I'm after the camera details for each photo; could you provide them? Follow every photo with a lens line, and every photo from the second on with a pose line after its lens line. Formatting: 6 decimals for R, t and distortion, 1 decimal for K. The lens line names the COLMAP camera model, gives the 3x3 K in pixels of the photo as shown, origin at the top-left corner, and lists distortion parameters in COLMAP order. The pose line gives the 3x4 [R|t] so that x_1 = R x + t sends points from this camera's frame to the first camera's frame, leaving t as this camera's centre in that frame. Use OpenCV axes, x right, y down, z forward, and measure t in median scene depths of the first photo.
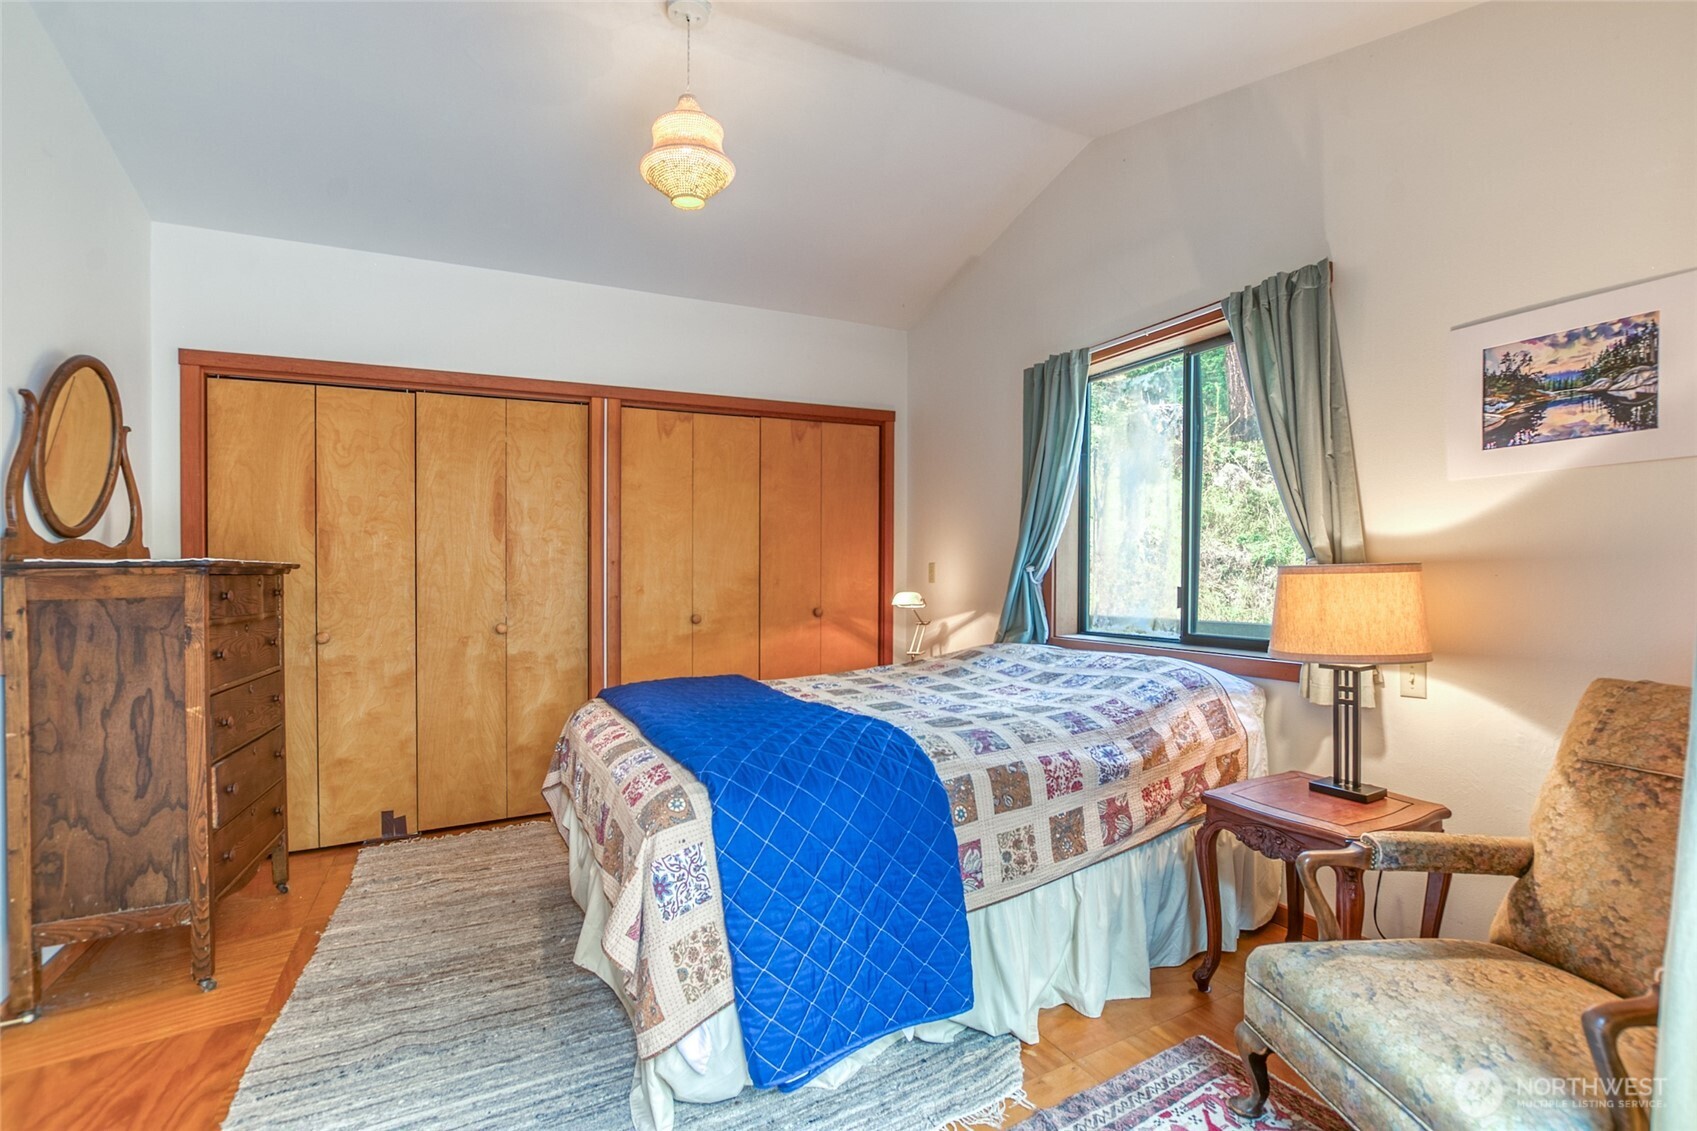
lens RADIAL K [[758.2, 0, 847.8], [0, 758.2, 578.5], [0, 0, 1]] dist [-0.012145, 0.000049]
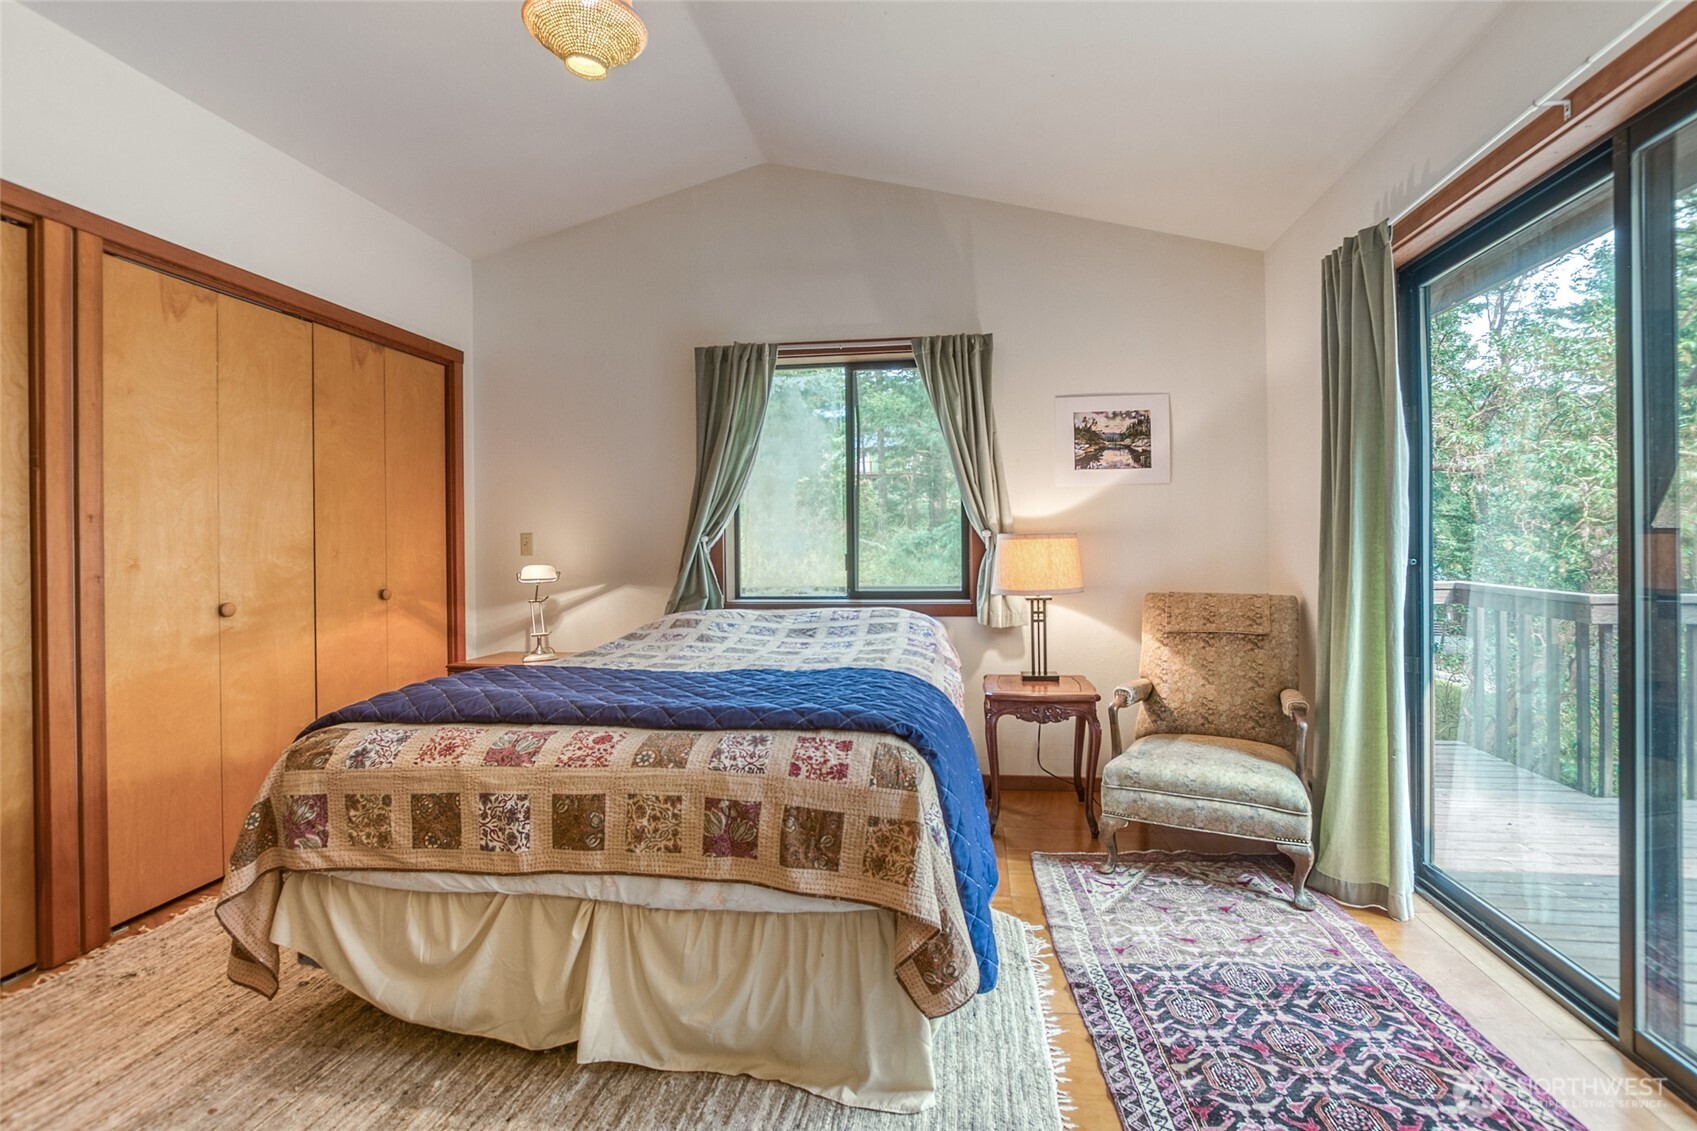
lens RADIAL K [[761.0, 0, 846.7], [0, 761.0, 557.1], [0, 0, 1]] dist [-0.015341, 0.000380]
pose [[0.578800, -0.000518, 0.815469, -0.561534], [0.009698, 0.999933, -0.006248, 0.023258], [-0.815412, 0.011525, 0.578767, 0.257758]]
